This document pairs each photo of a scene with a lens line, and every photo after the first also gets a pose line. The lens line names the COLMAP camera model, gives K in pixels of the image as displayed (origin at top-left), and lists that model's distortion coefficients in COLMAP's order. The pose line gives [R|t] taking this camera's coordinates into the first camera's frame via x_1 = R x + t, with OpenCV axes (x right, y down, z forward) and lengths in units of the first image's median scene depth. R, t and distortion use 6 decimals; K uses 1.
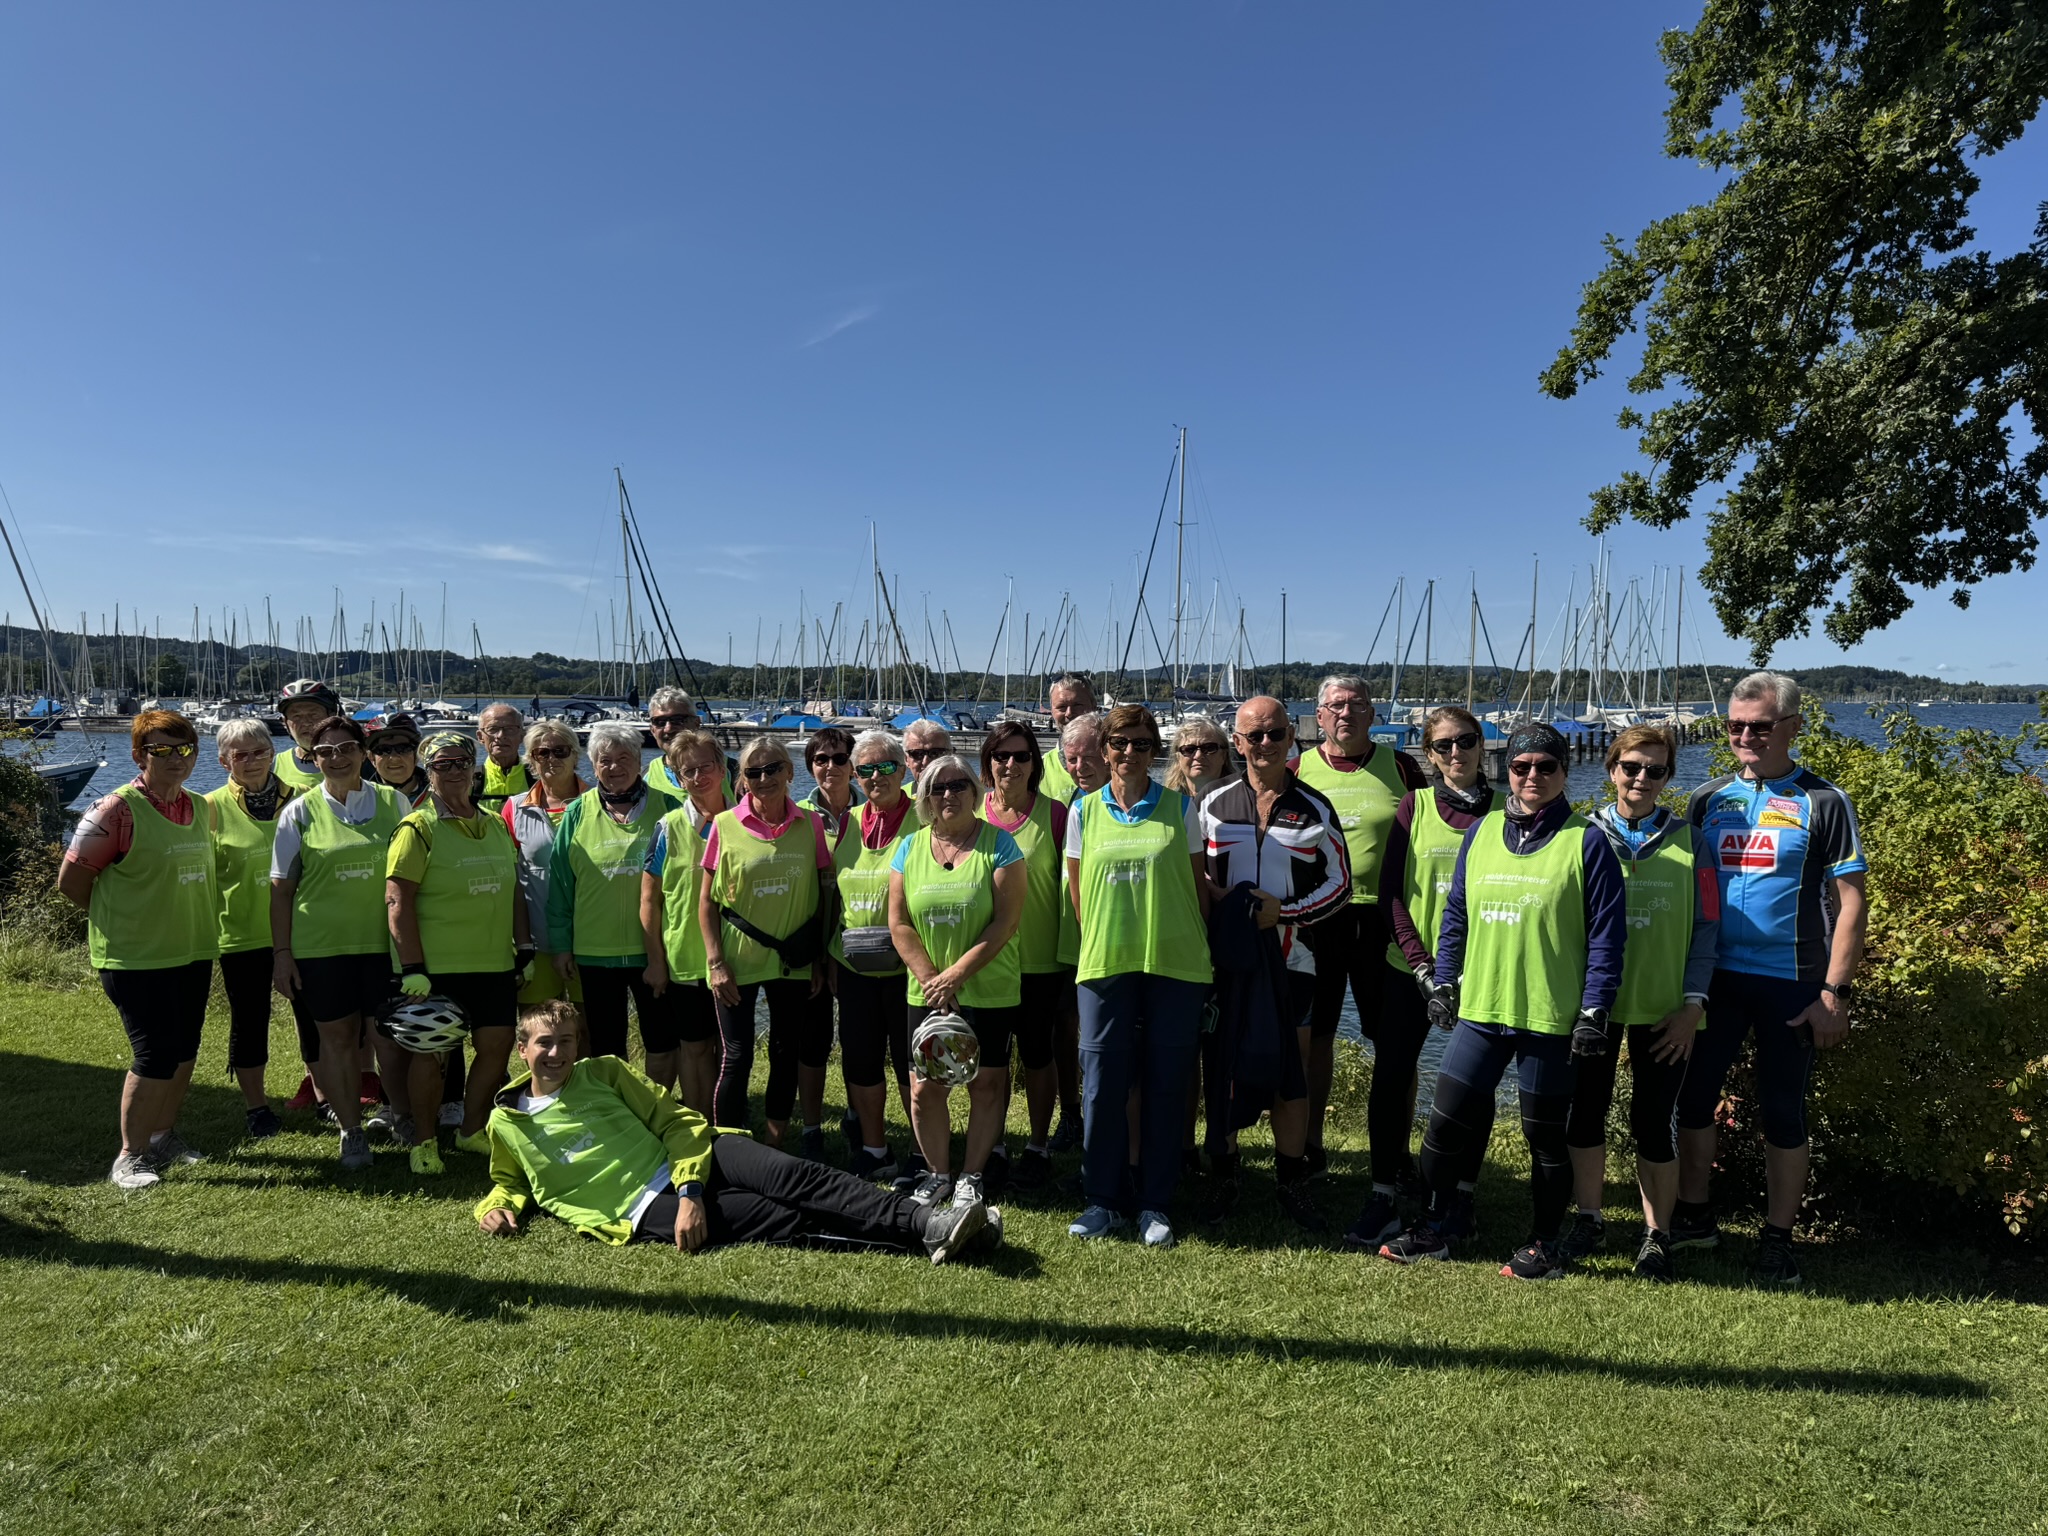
lens RADIAL K [[1443.7, 0, 1024.0], [0, 1443.7, 768.0], [0, 0, 1]] dist [0.066569, -0.078743]
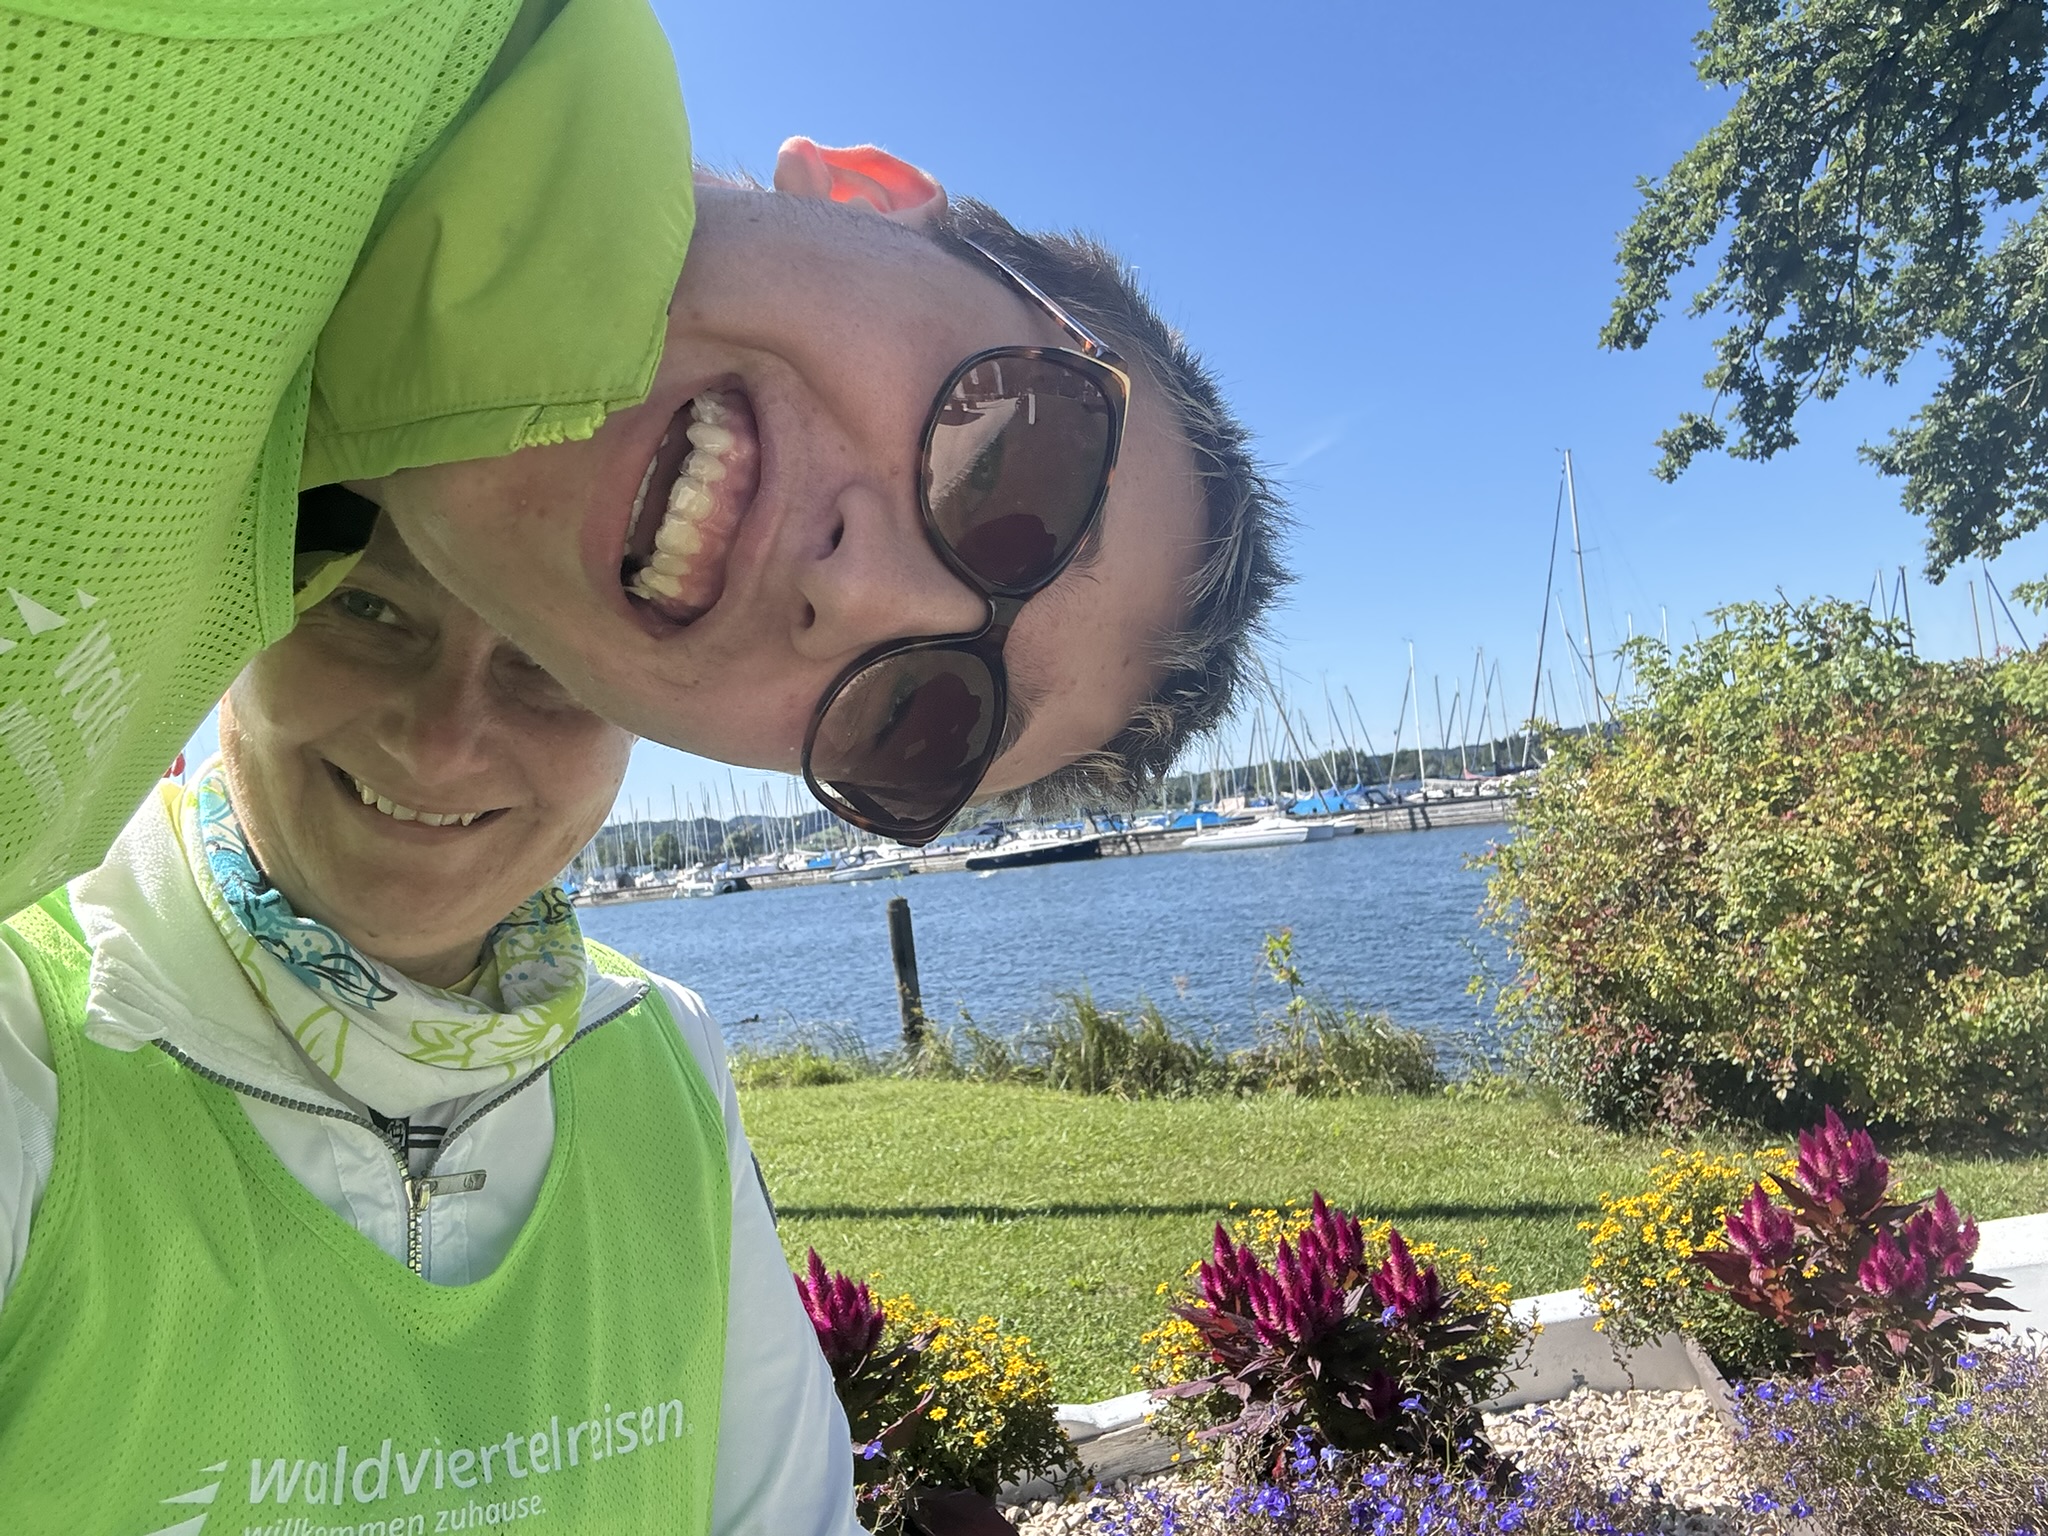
lens RADIAL K [[1475.2, 0, 985.2], [0, 1475.2, 761.0], [0, 0, 1]] dist [0.094300, -0.112316]
pose [[0.941127, -0.135506, -0.309707, 0.390011], [0.111813, 0.989358, -0.093100, 0.093979], [0.319027, 0.052989, 0.946263, -0.101978]]
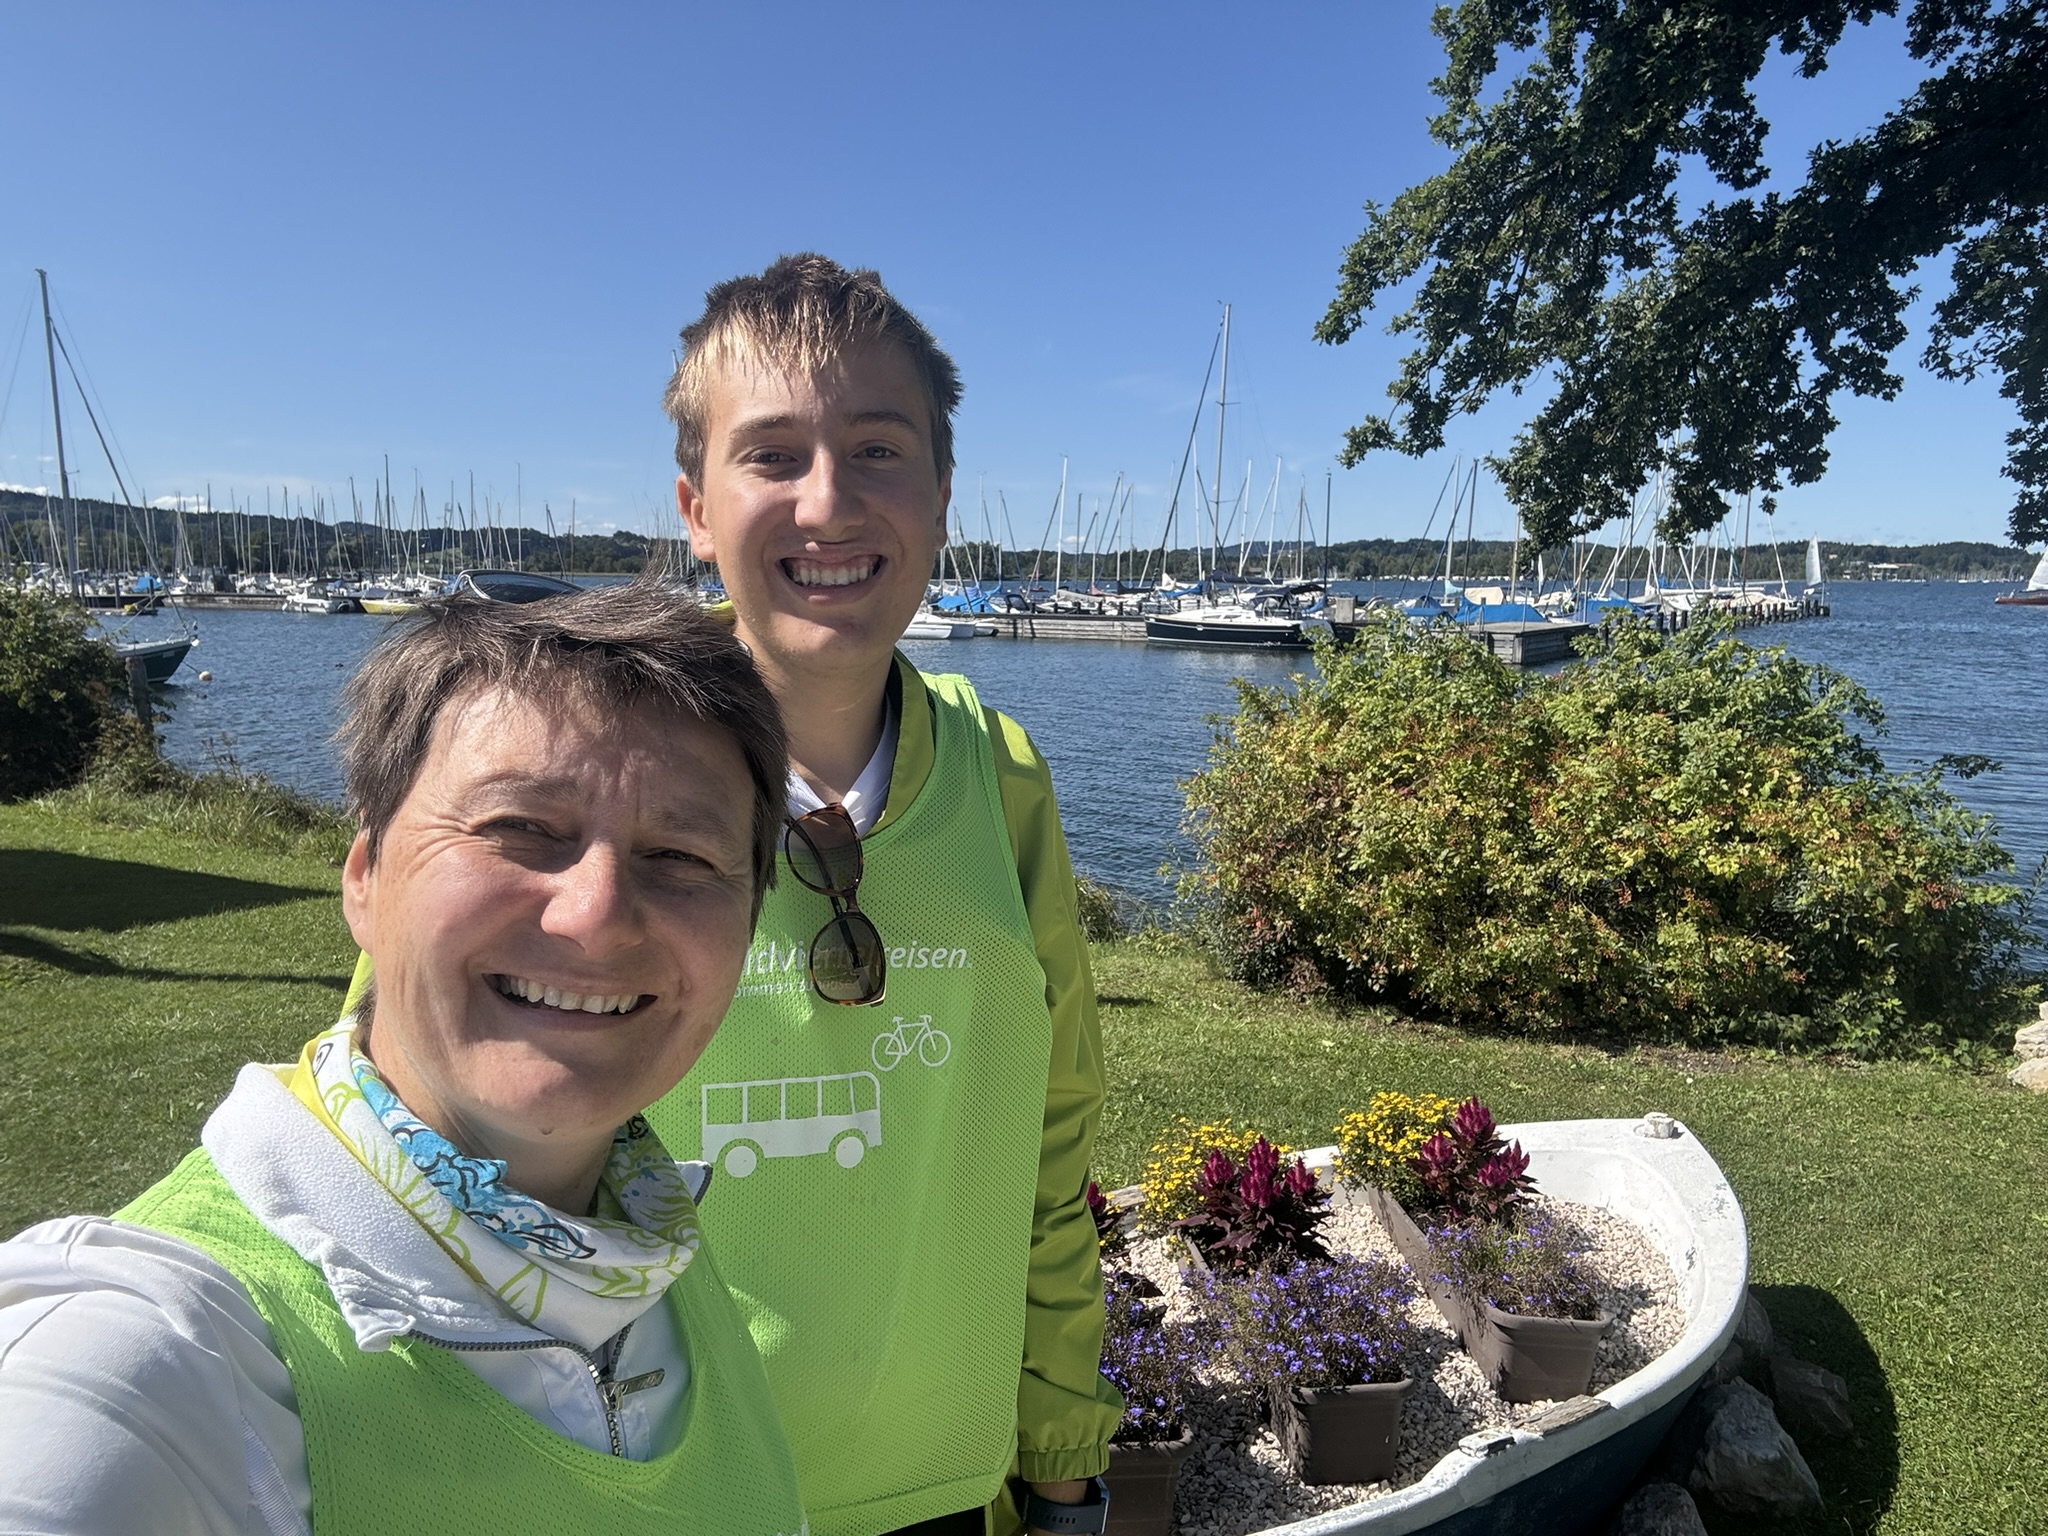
lens RADIAL K [[1431.3, 0, 990.1], [0, 1431.3, 782.2], [0, 0, 1]] dist [0.110878, -0.139709]
pose [[0.997383, 0.009531, -0.071661, 0.294708], [-0.002720, 0.995517, 0.094540, -0.023716], [0.072241, -0.094098, 0.992938, -0.346526]]
